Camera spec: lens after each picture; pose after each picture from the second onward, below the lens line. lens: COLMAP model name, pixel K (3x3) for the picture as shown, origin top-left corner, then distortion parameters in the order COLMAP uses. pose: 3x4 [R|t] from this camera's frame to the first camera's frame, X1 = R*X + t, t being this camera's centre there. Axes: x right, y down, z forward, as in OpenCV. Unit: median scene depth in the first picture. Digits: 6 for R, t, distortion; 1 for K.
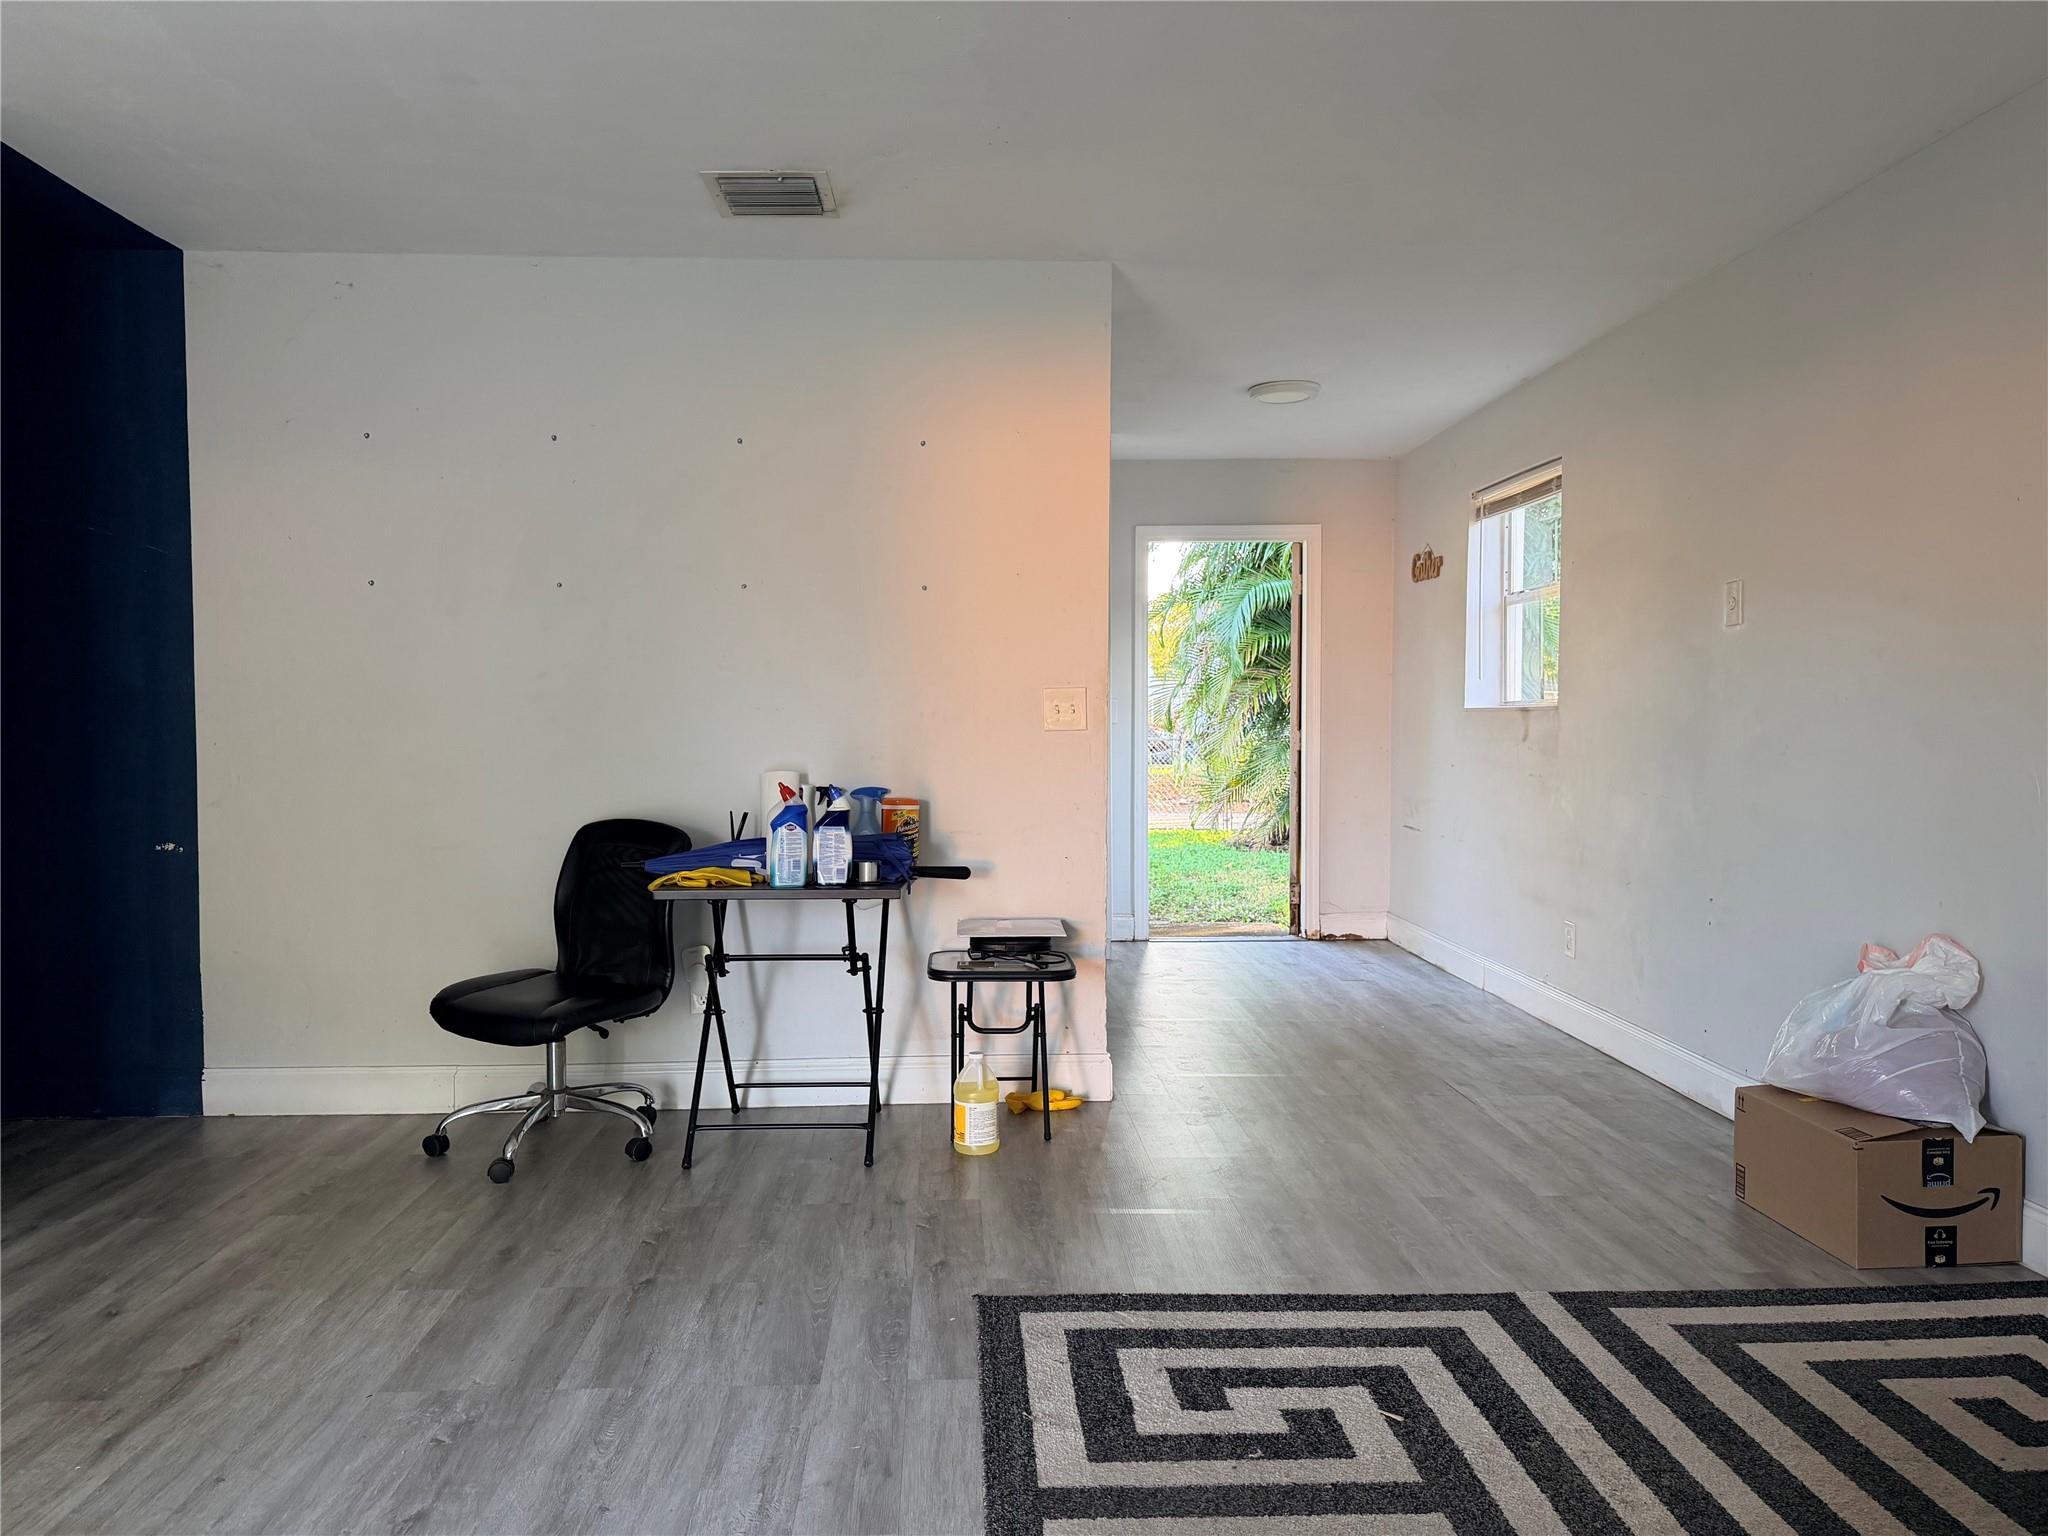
lens RADIAL K [[1443.2, 0, 1021.2], [0, 1443.2, 767.2], [0, 0, 1]] dist [0.002864, -0.006345]
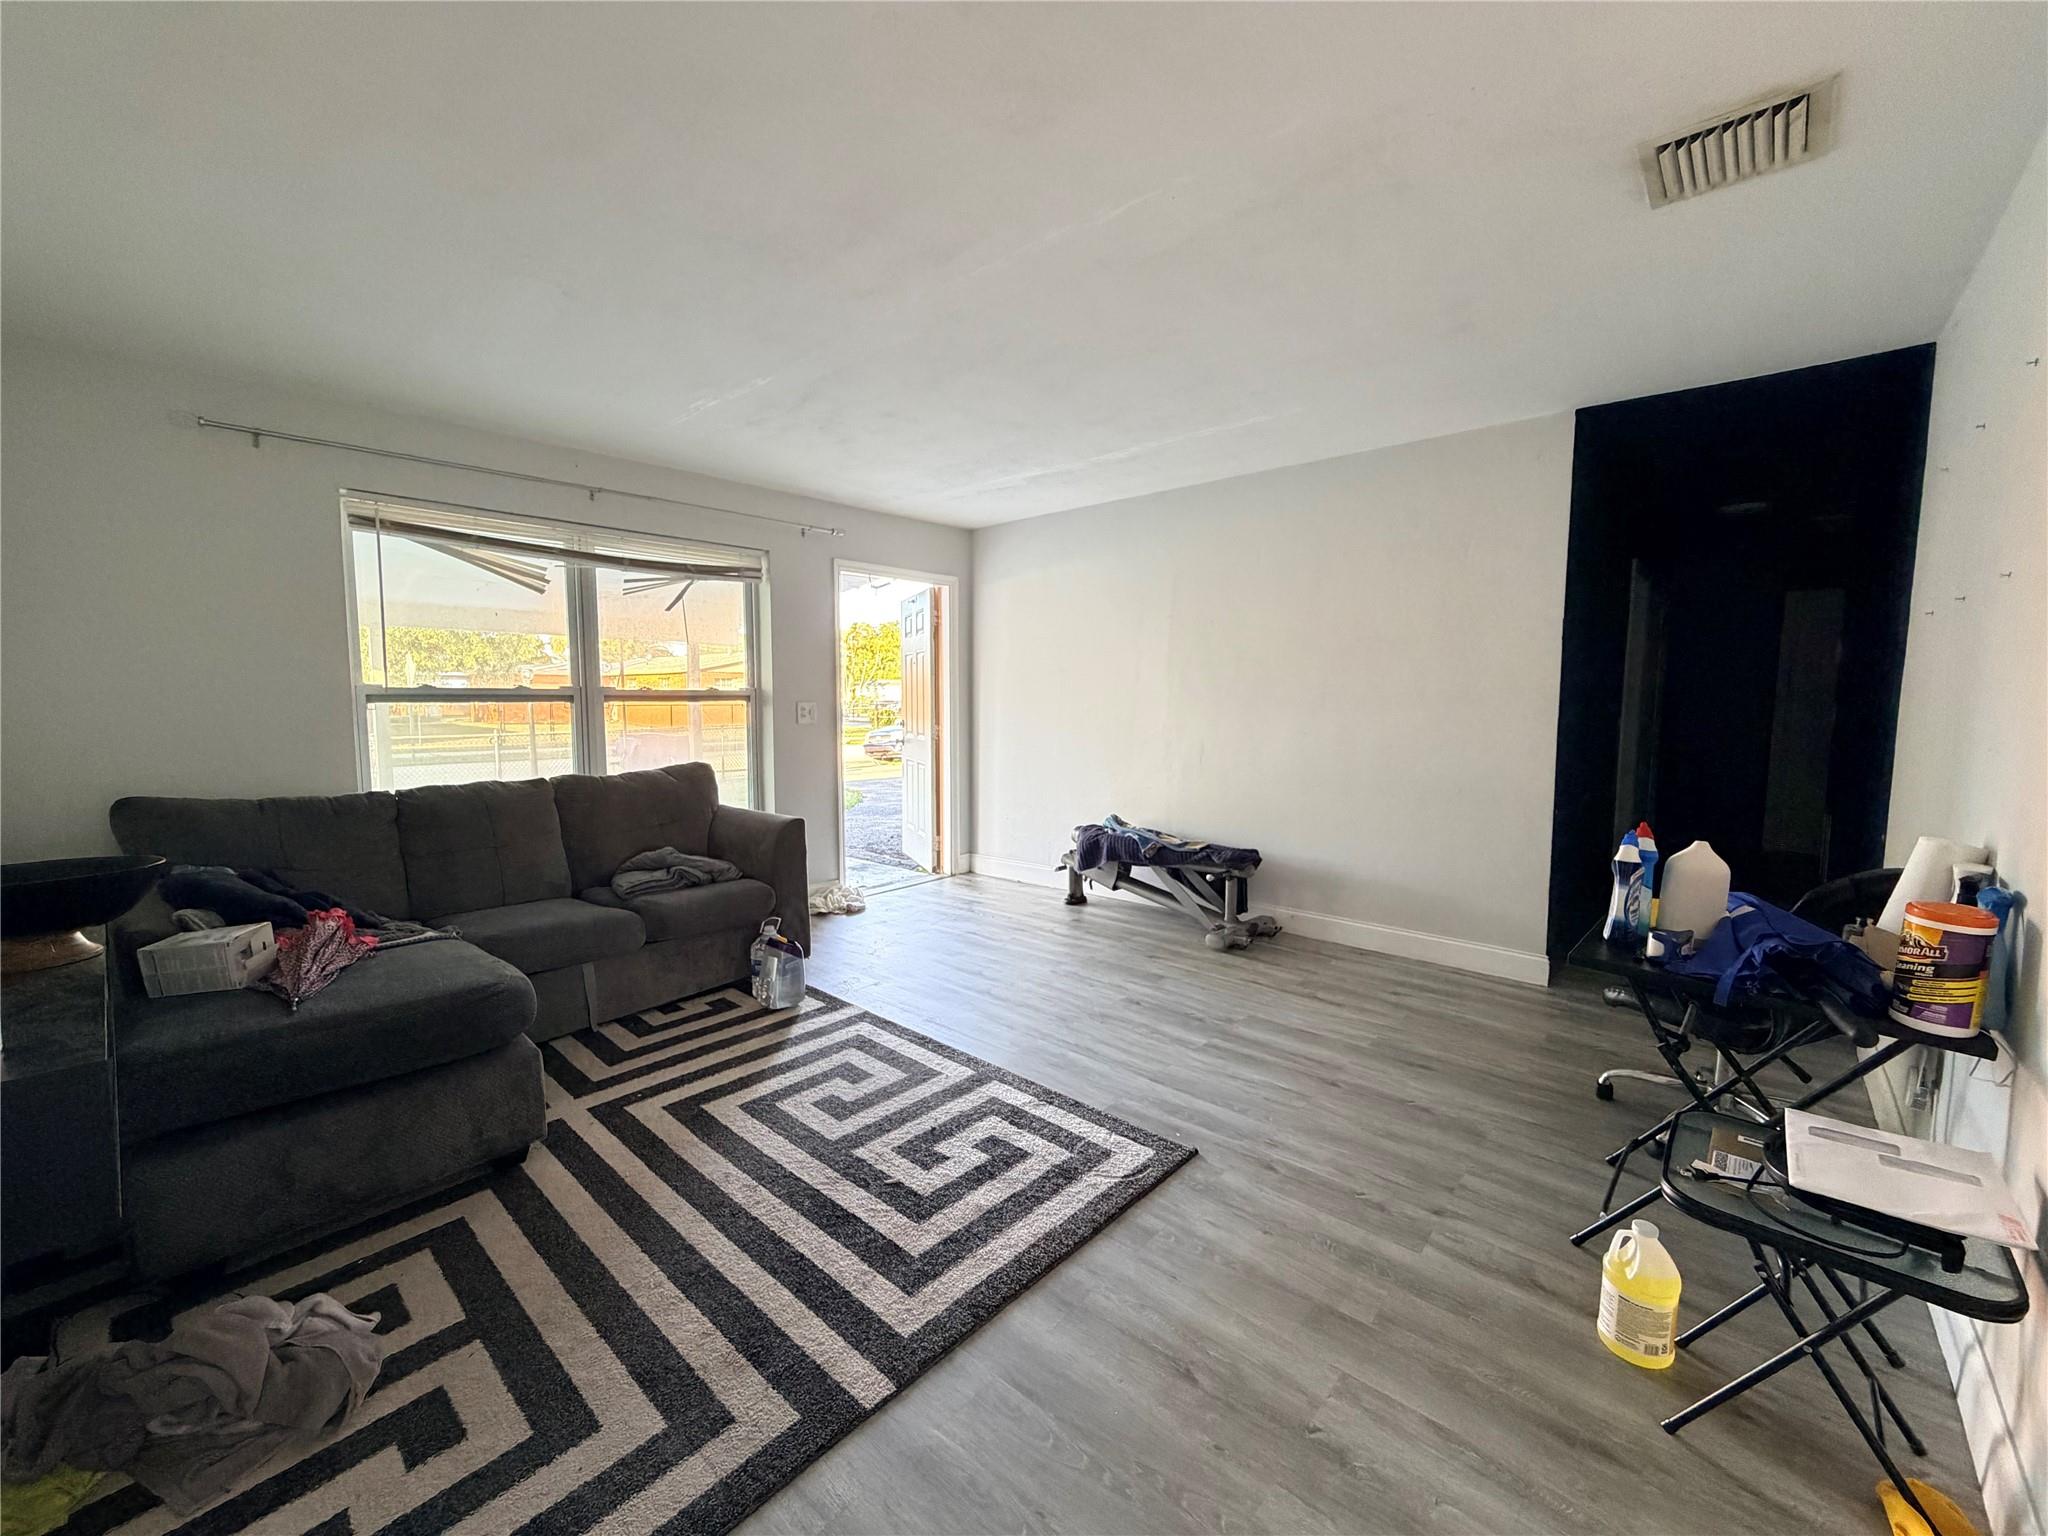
lens RADIAL K [[816.8, 0, 1012.6], [0, 816.8, 767.5], [0, 0, 1]] dist [0.000490, 0.000478]
pose [[-0.706251, 0.064492, -0.705018, 0.716704], [-0.028478, 0.992448, 0.119313, -0.111860], [0.707388, 0.104343, -0.699081, 1.554811]]
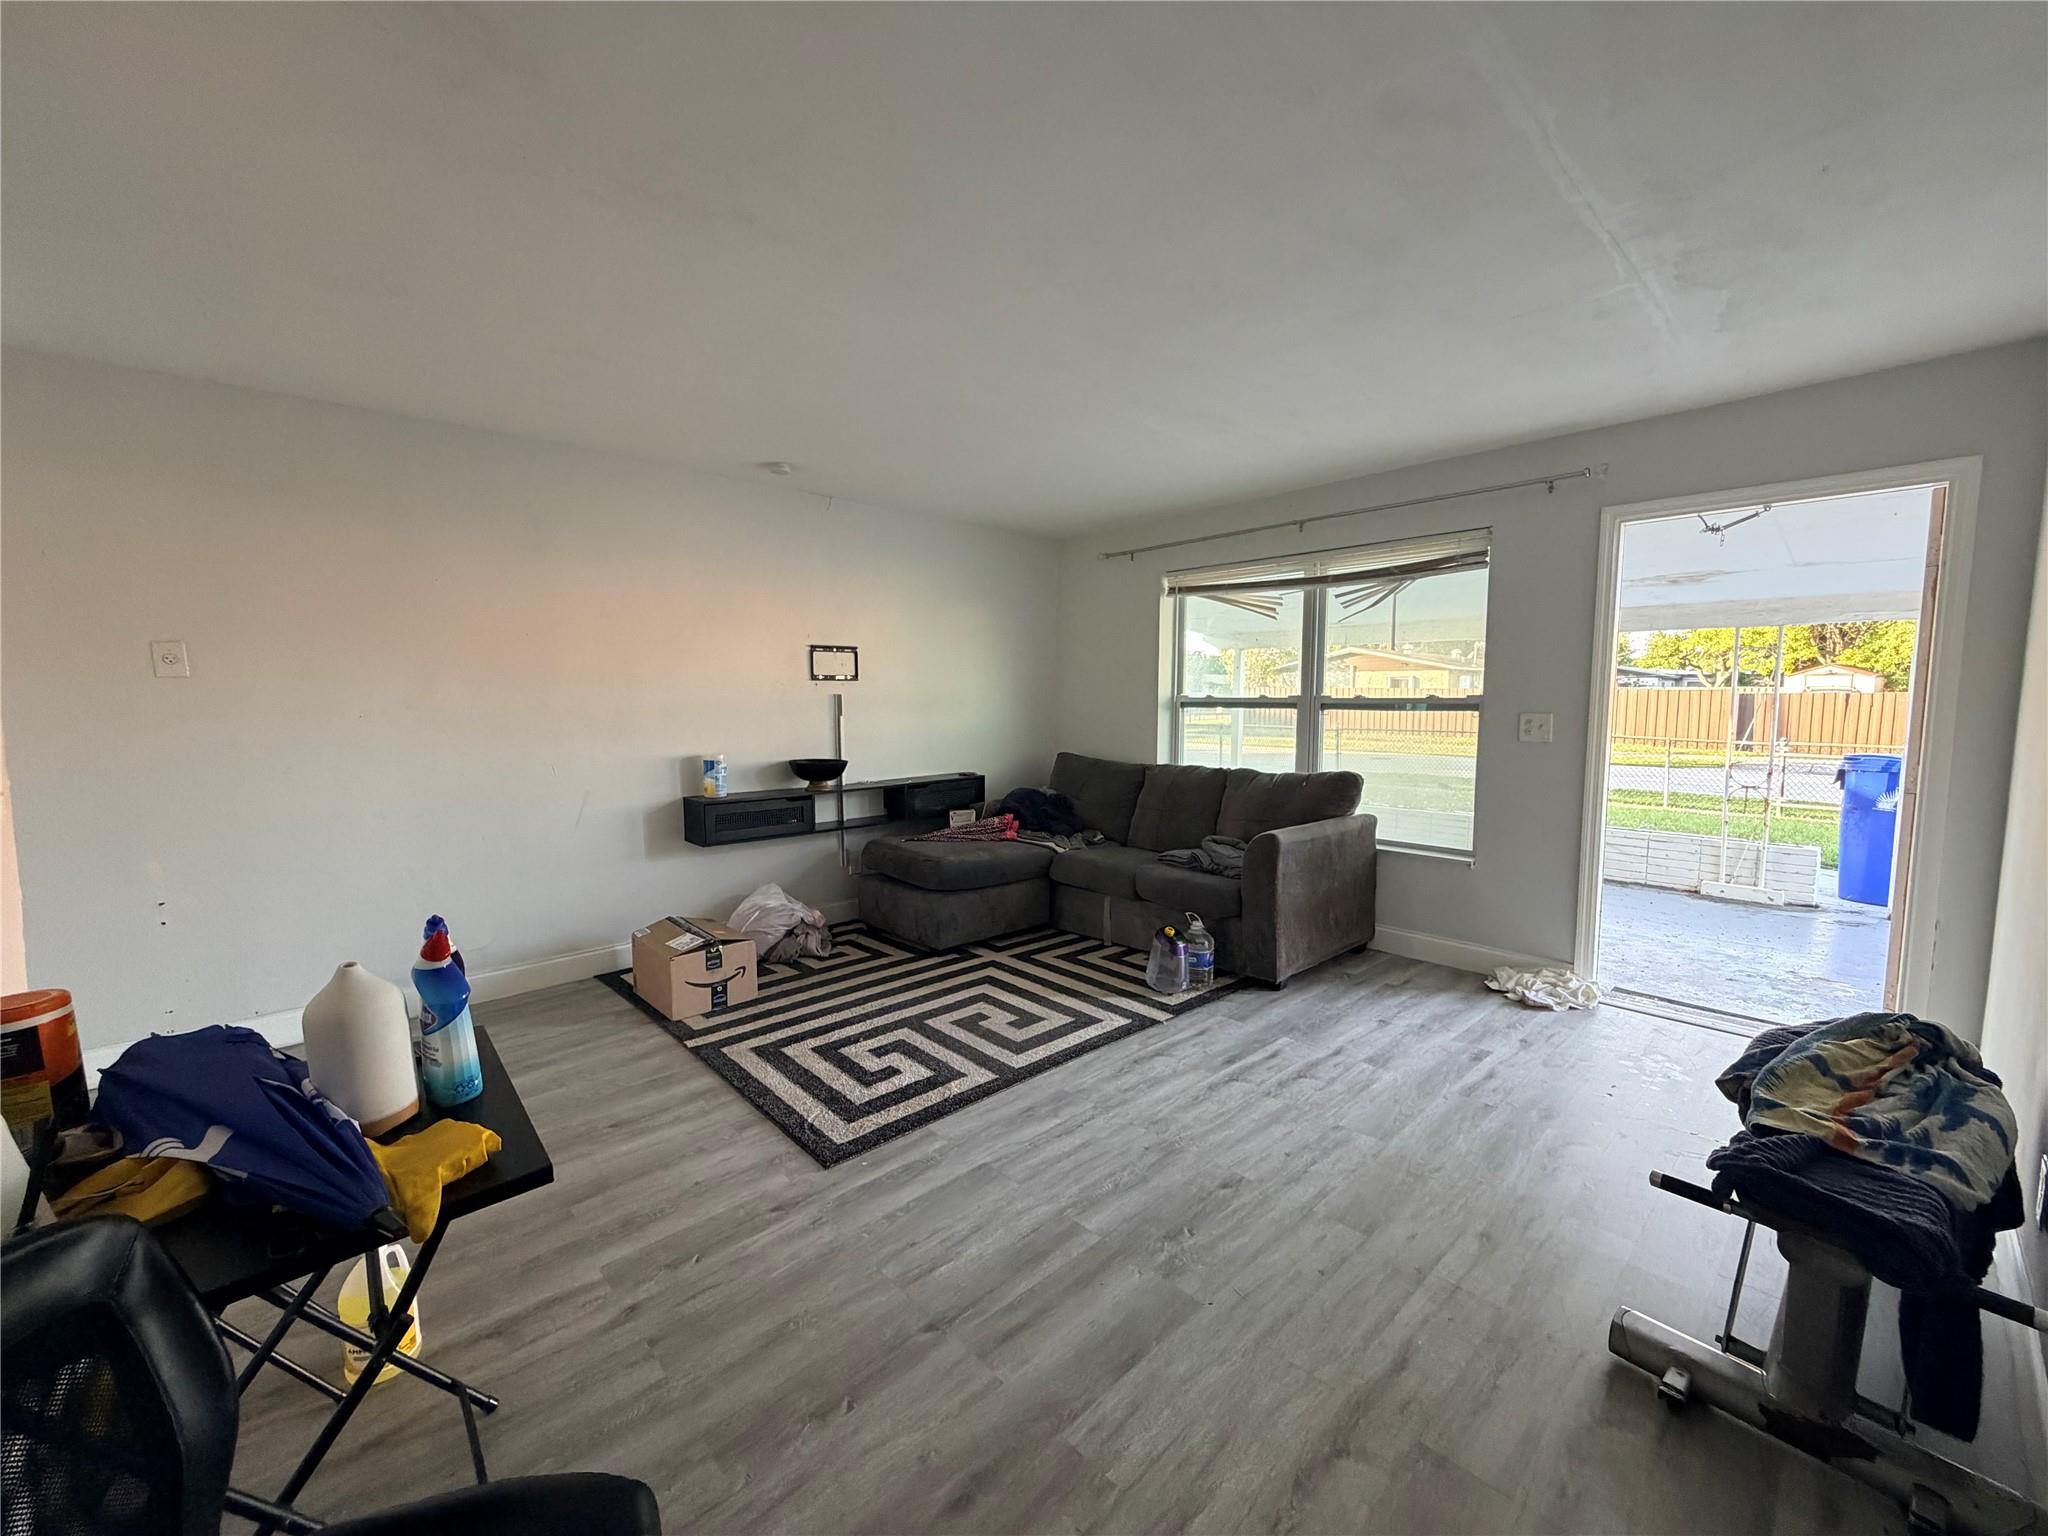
lens RADIAL K [[816.8, 0, 1024.3], [0, 816.8, 768.0], [0, 0, 1]] dist [0.000490, 0.000478]
pose [[-0.641917, -0.064927, 0.764020, -0.832851], [0.034193, 0.992993, 0.113114, -0.122474], [-0.766011, 0.098734, -0.635199, 1.476456]]
